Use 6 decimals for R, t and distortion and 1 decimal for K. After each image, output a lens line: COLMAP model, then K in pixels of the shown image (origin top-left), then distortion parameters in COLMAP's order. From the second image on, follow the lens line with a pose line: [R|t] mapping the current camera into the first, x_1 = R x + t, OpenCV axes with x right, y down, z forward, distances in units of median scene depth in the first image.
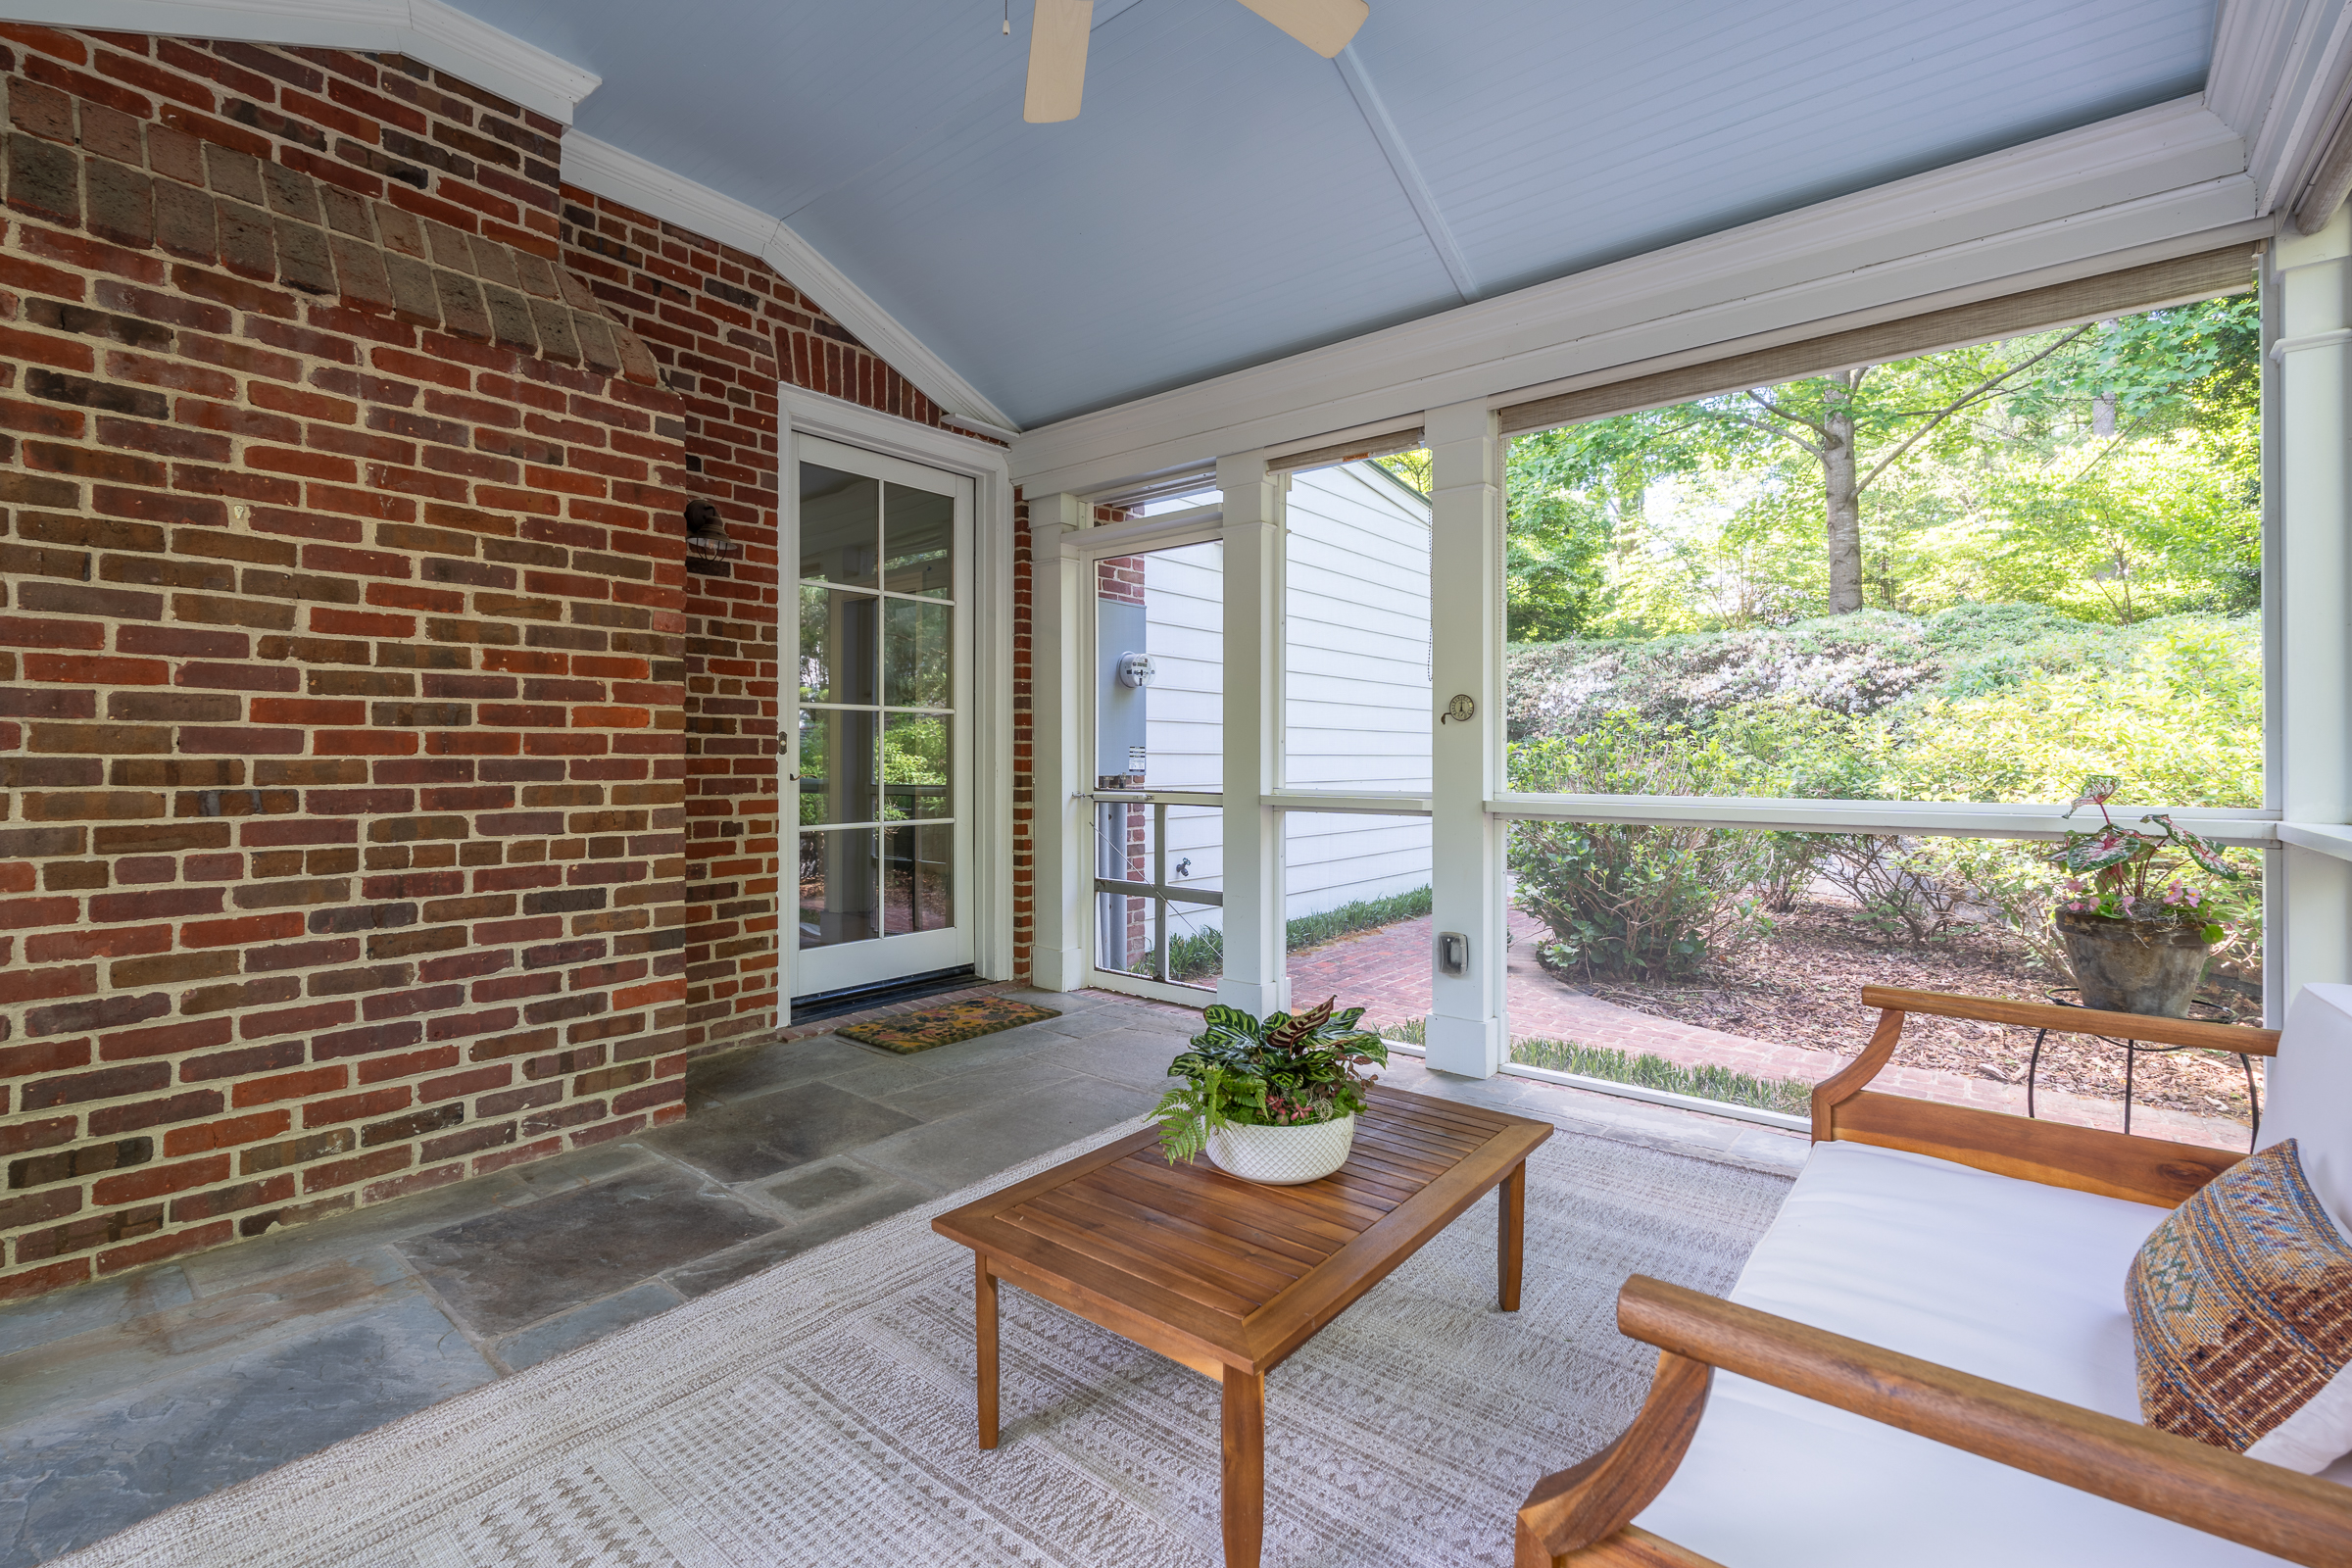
lens RADIAL K [[1038.4, 0, 1179.1], [0, 1038.4, 768.5], [0, 0, 1]] dist [-0.015320, -0.000234]
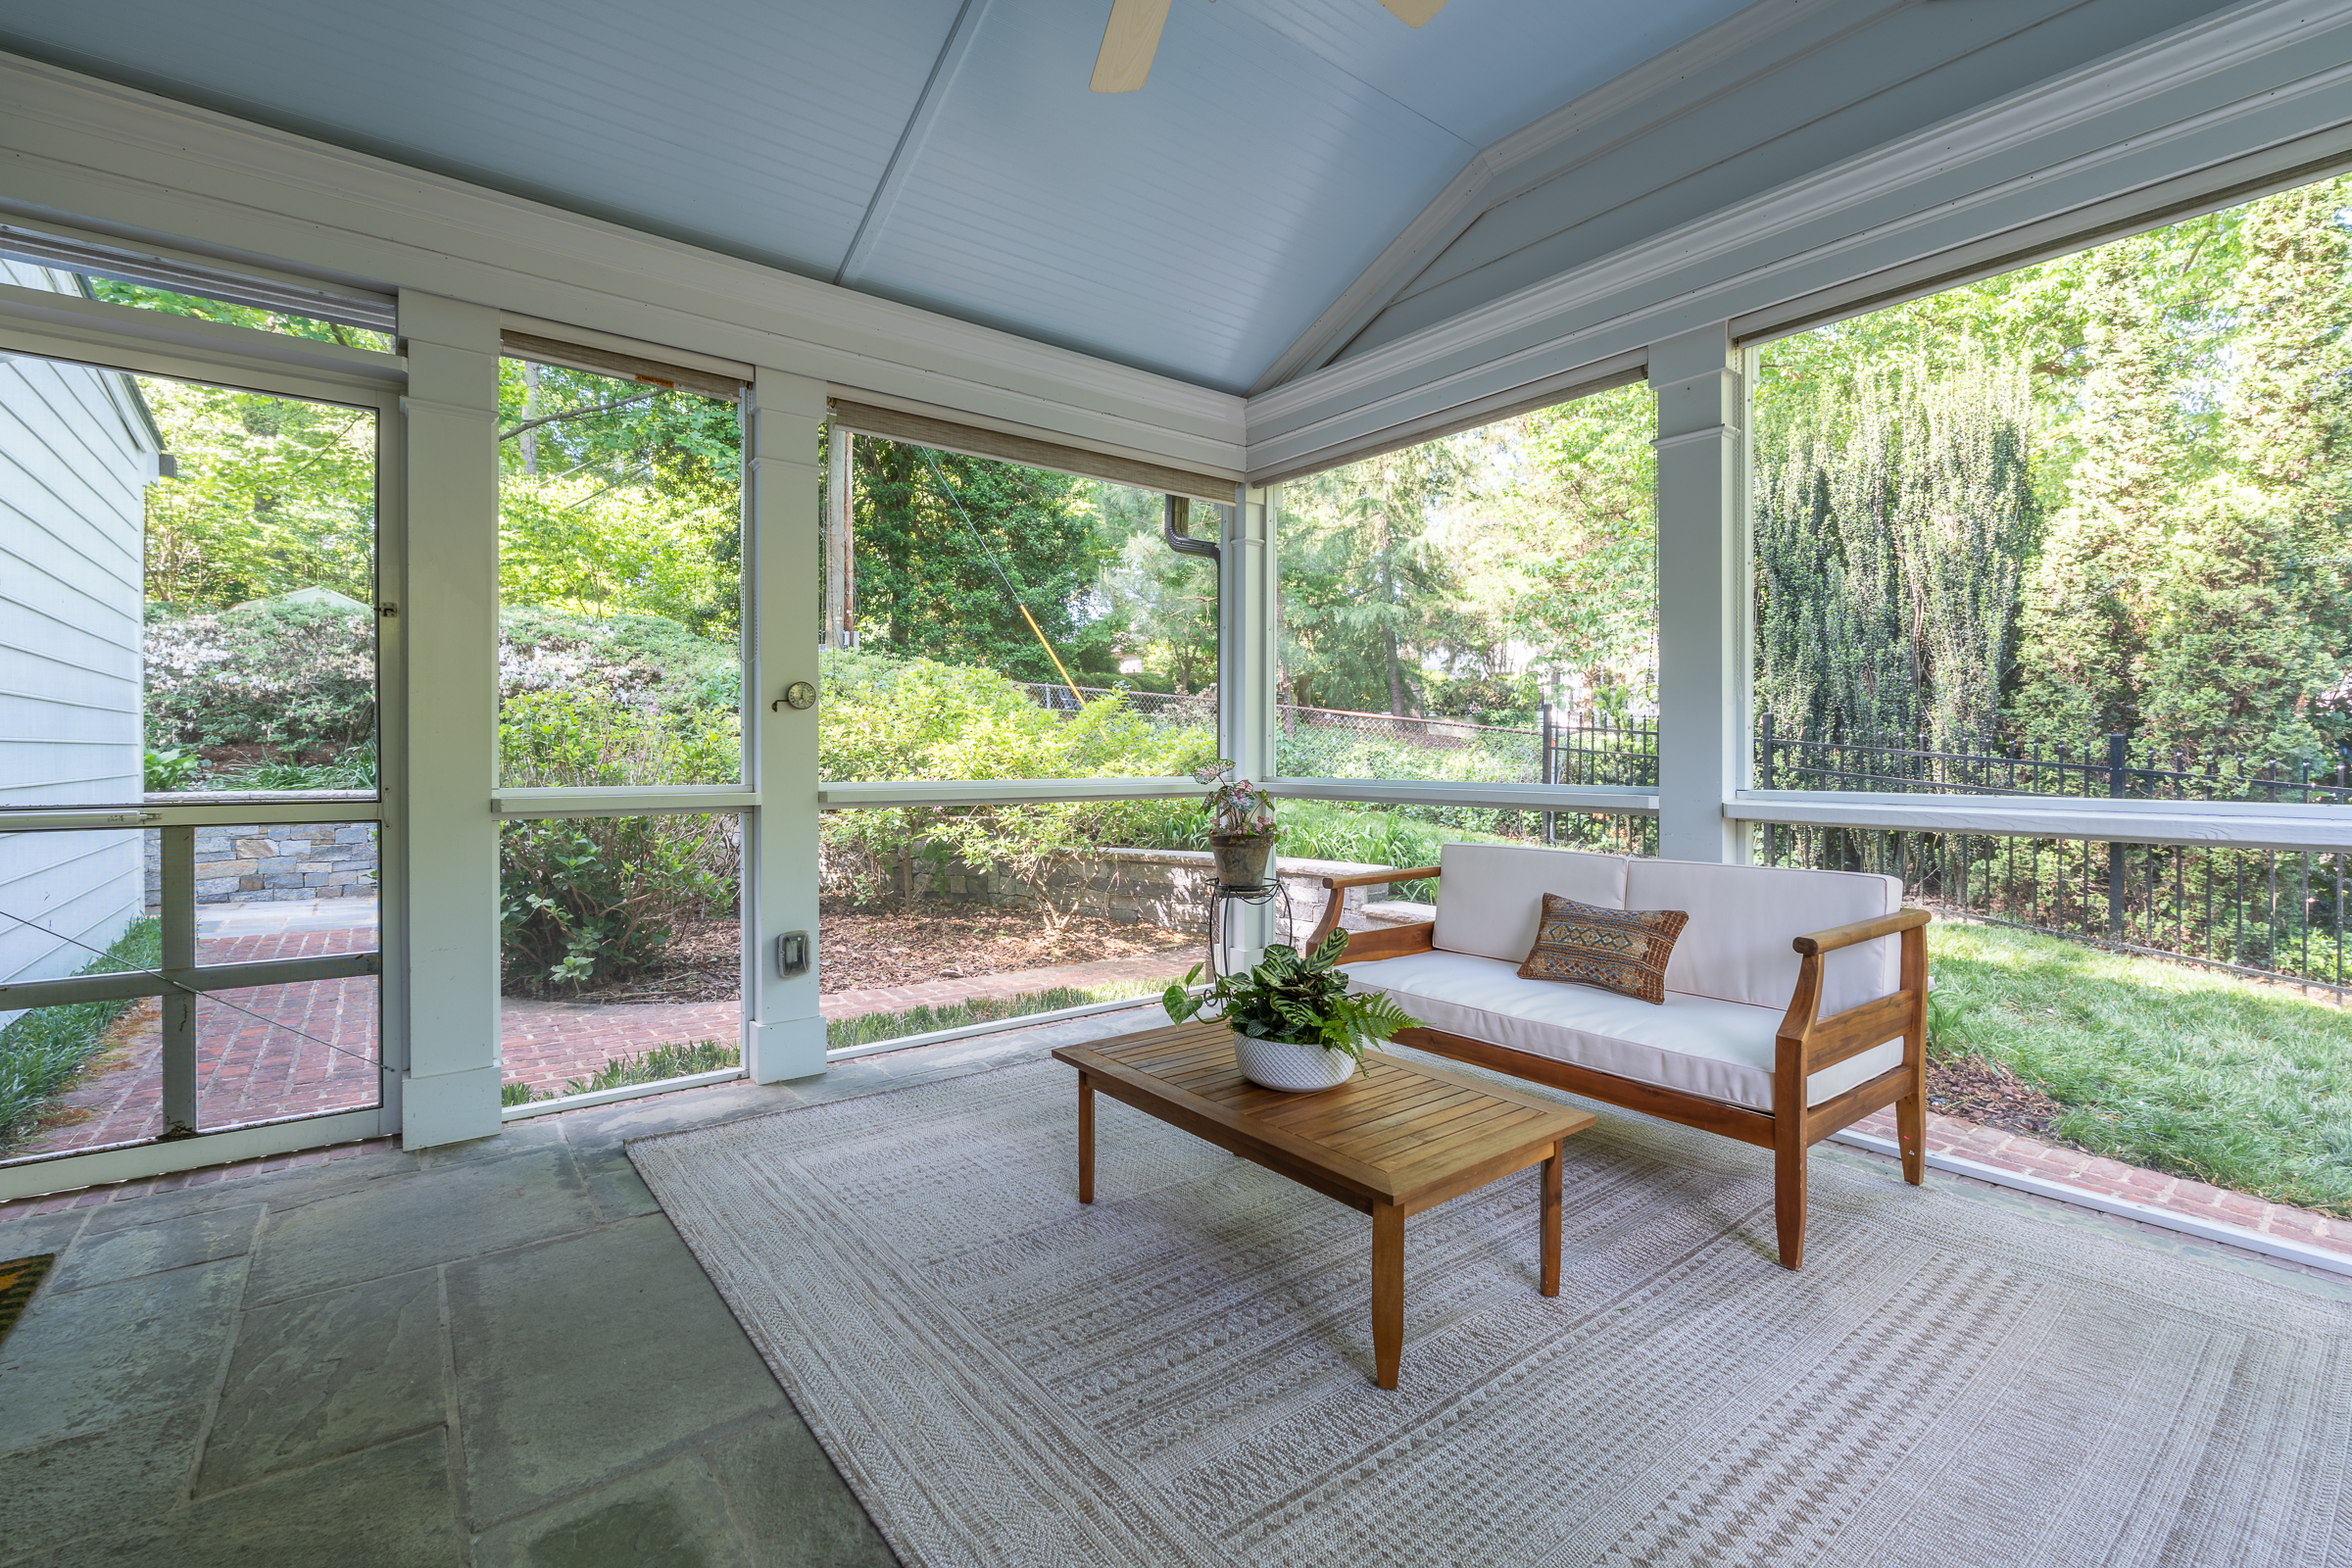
lens RADIAL K [[1038.4, 0, 1179.4], [0, 1038.4, 770.7], [0, 0, 1]] dist [-0.015320, -0.000234]
pose [[0.221721, -0.017844, 0.974947, -0.685420], [0.007692, 0.999833, 0.016550, -0.001555], [-0.975080, 0.003829, 0.221822, 0.524717]]
